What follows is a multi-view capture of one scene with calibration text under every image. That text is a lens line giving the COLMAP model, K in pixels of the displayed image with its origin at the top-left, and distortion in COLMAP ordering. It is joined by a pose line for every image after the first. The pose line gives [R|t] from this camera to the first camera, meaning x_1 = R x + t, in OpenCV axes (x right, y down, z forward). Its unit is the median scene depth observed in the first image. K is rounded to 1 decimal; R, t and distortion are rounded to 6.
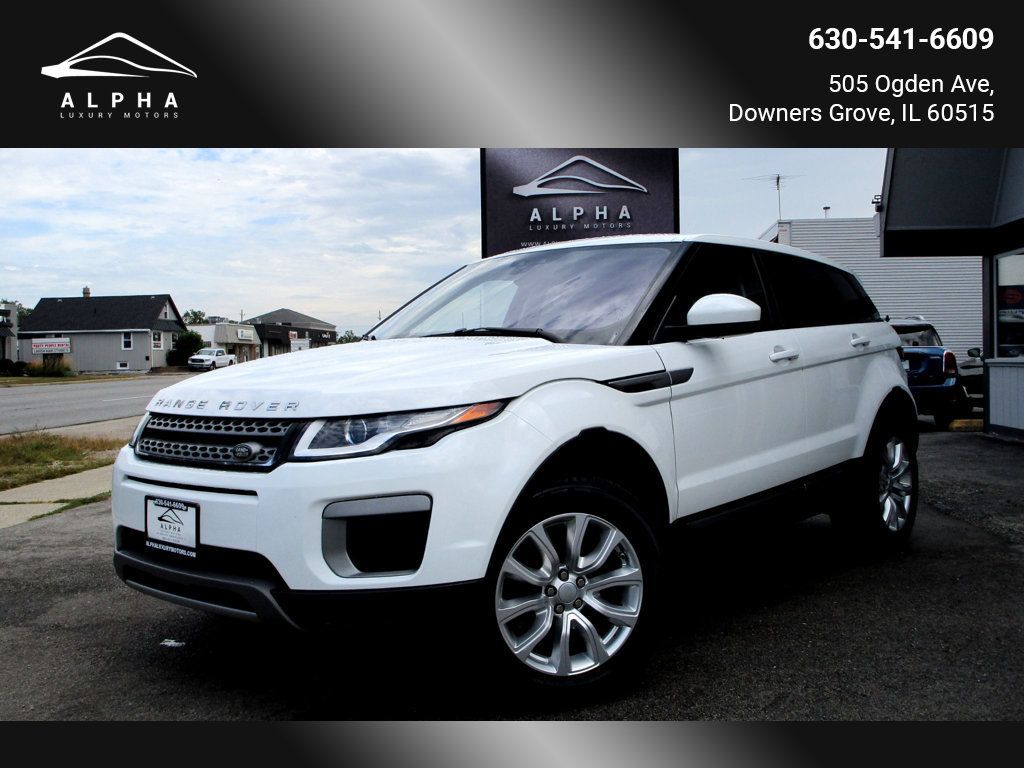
lens RADIAL K [[1049.7, 0, 510.5], [0, 1049.7, 327.8], [0, 0, 1]] dist [-0.158995, 0.006467]
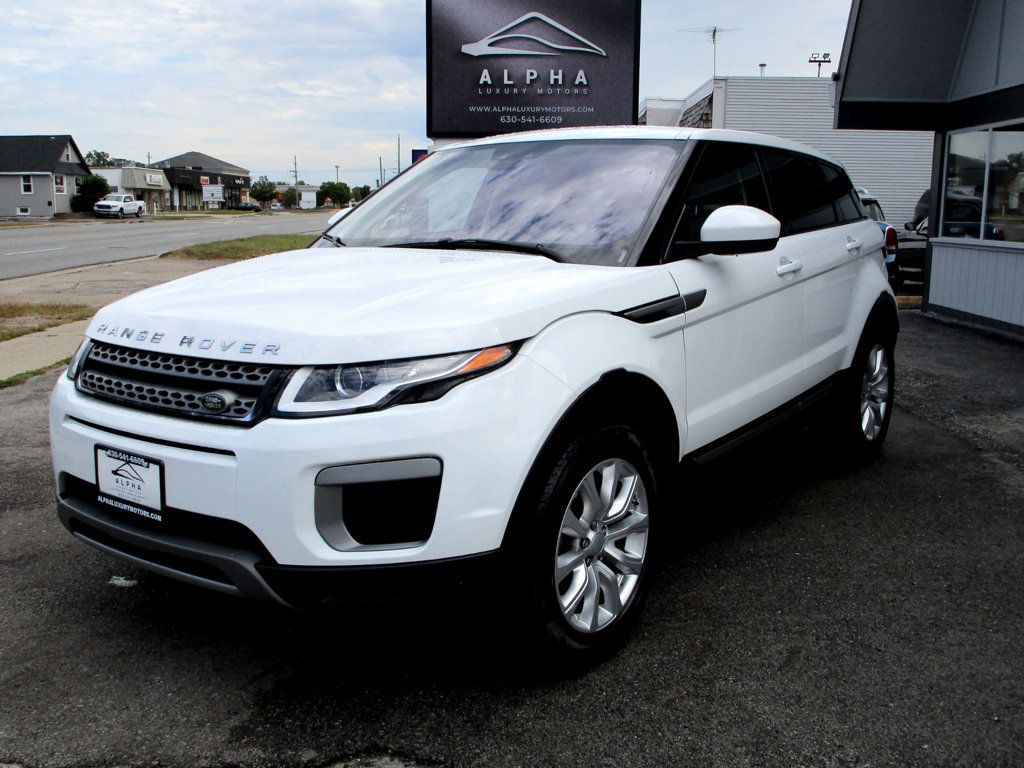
lens RADIAL K [[1039.5, 0, 512.0], [0, 1039.5, 384.0], [0, 0, 1]] dist [-0.109487, -0.017476]
pose [[0.996037, 0.007069, 0.088662, -0.069508], [-0.024882, 0.979182, 0.201453, -0.056488], [-0.085393, -0.202860, 0.975477, 0.119711]]
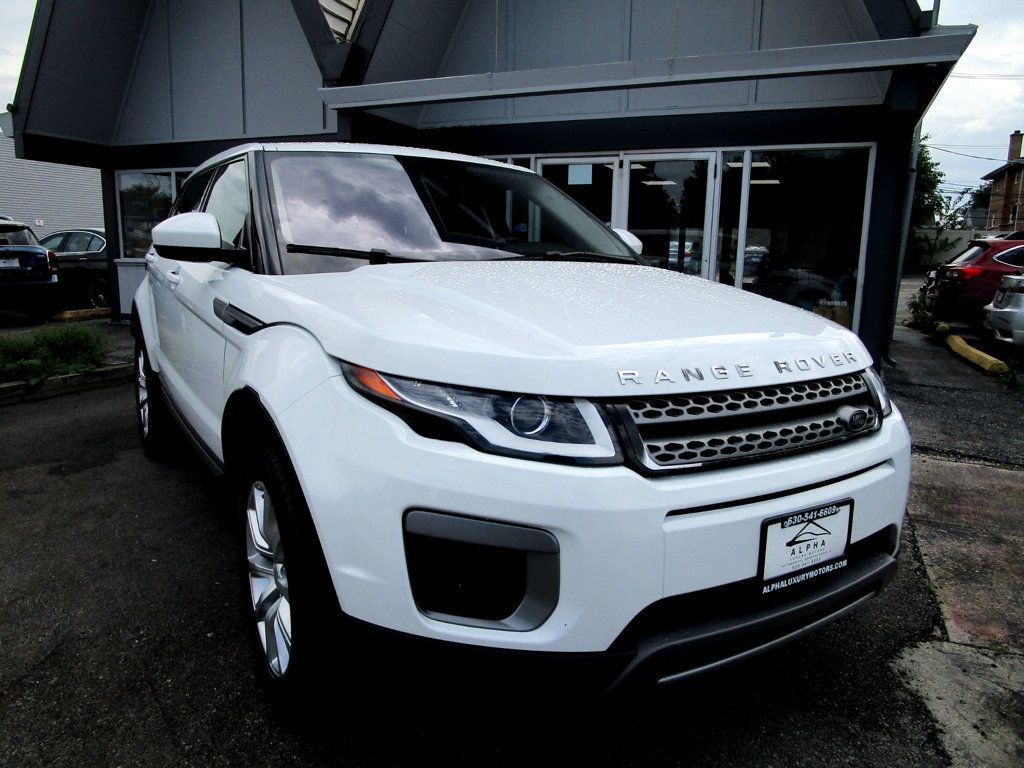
lens RADIAL K [[726.6, 0, 512.0], [0, 726.6, 384.0], [0, 0, 1]] dist [-0.000988, -0.000892]
pose [[0.267392, -0.141941, 0.953076, -0.688812], [-0.063625, 0.984332, 0.164446, 0.011138], [-0.961485, -0.104611, 0.254172, 0.875427]]
